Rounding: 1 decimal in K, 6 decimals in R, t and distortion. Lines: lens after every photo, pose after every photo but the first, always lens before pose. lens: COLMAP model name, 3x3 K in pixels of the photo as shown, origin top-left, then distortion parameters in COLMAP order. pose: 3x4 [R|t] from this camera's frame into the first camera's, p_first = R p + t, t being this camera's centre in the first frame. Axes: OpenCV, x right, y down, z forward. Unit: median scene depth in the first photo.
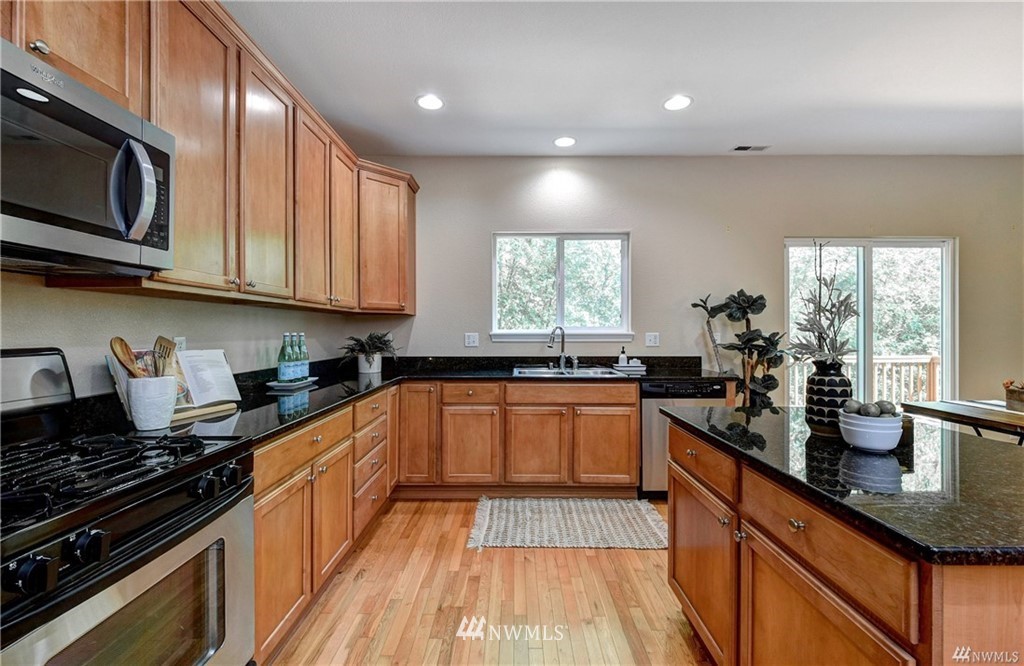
lens RADIAL K [[440.5, 0, 508.7], [0, 440.5, 332.5], [0, 0, 1]] dist [0.003339, -0.000073]
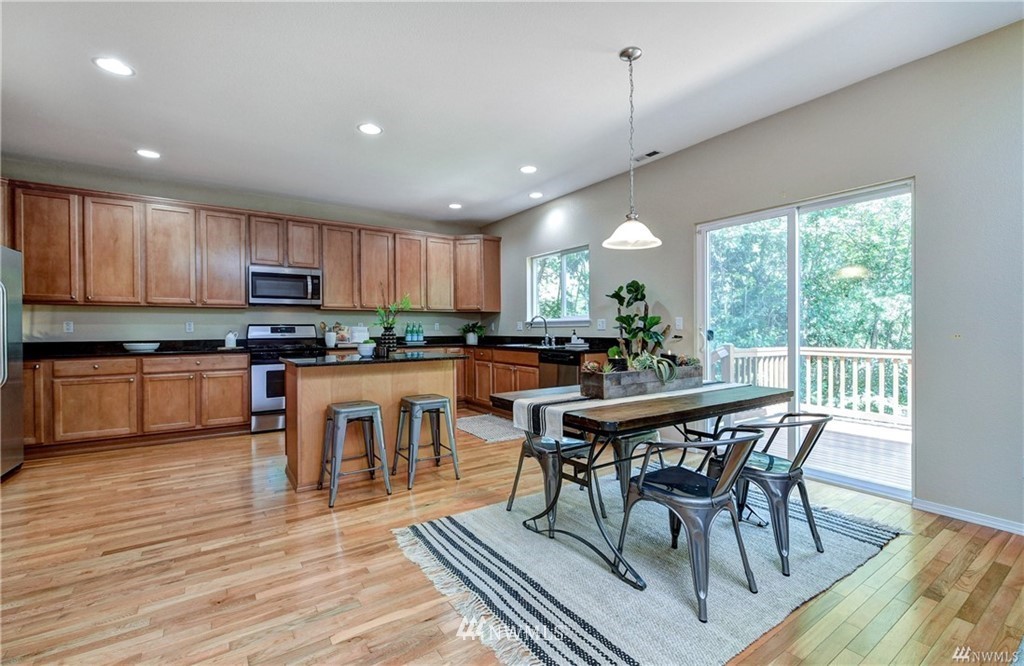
lens RADIAL K [[440.5, 0, 512.0], [0, 440.5, 332.8], [0, 0, 1]] dist [0.003339, -0.000073]
pose [[0.560856, 0.004013, -0.827903, 1.310119], [0.000336, 0.999987, 0.005074, 0.034449], [0.827913, -0.003124, 0.560848, 0.073877]]
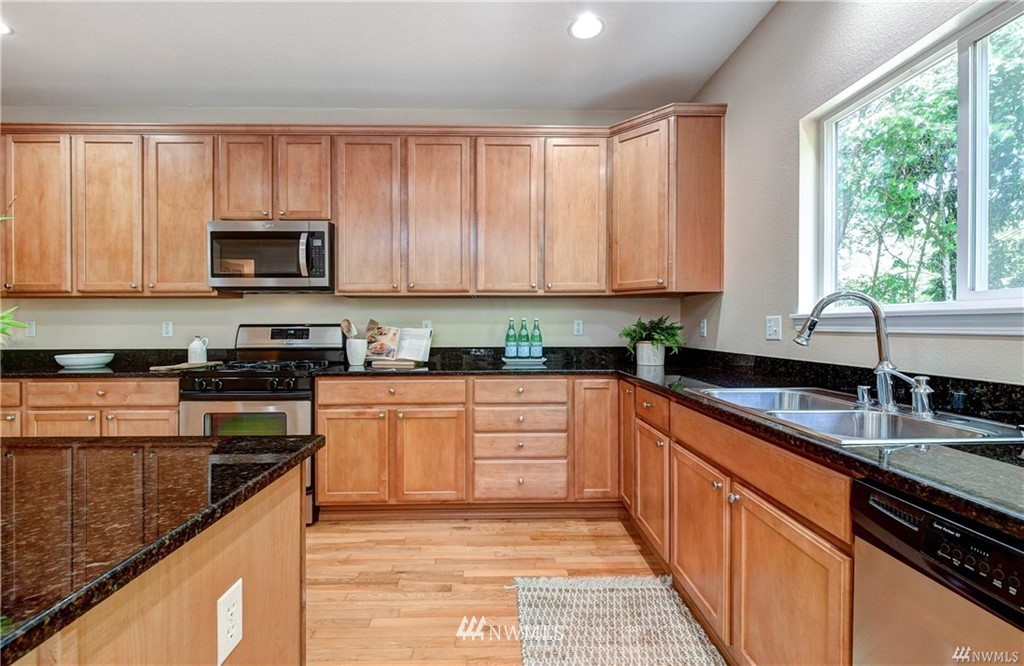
lens RADIAL K [[440.5, 0, 510.2], [0, 440.5, 331.9], [0, 0, 1]] dist [0.003339, -0.000073]
pose [[0.027094, 0.011750, -0.999564, 0.502579], [-0.002679, 0.999928, 0.011682, 0.016859], [0.999629, 0.002361, 0.027123, 0.681511]]
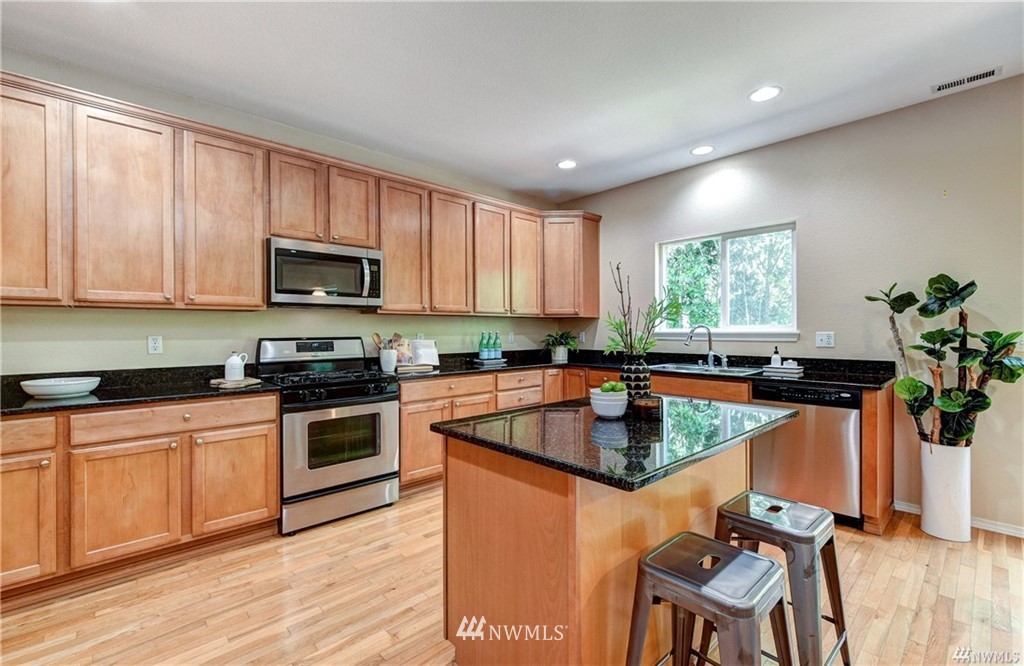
lens RADIAL K [[440.5, 0, 510.0], [0, 440.5, 330.5], [0, 0, 1]] dist [0.003339, -0.000073]
pose [[0.680125, -0.001194, -0.733095, 0.574049], [-0.000226, 0.999998, -0.001838, -0.000116], [0.733096, 0.001416, 0.680124, -0.055661]]
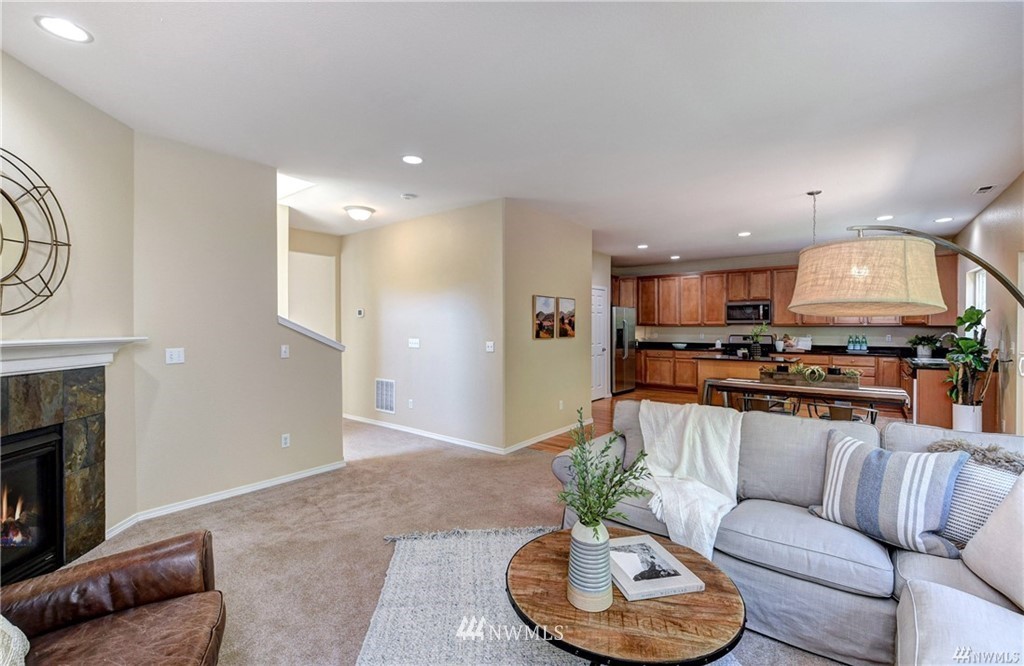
lens RADIAL K [[440.5, 0, 501.3], [0, 440.5, 332.8], [0, 0, 1]] dist [0.003339, -0.000073]
pose [[-0.632436, 0.012938, -0.774504, 2.371414], [-0.002596, 0.999819, 0.018821, -0.041991], [0.774608, 0.013914, -0.632289, 0.746537]]
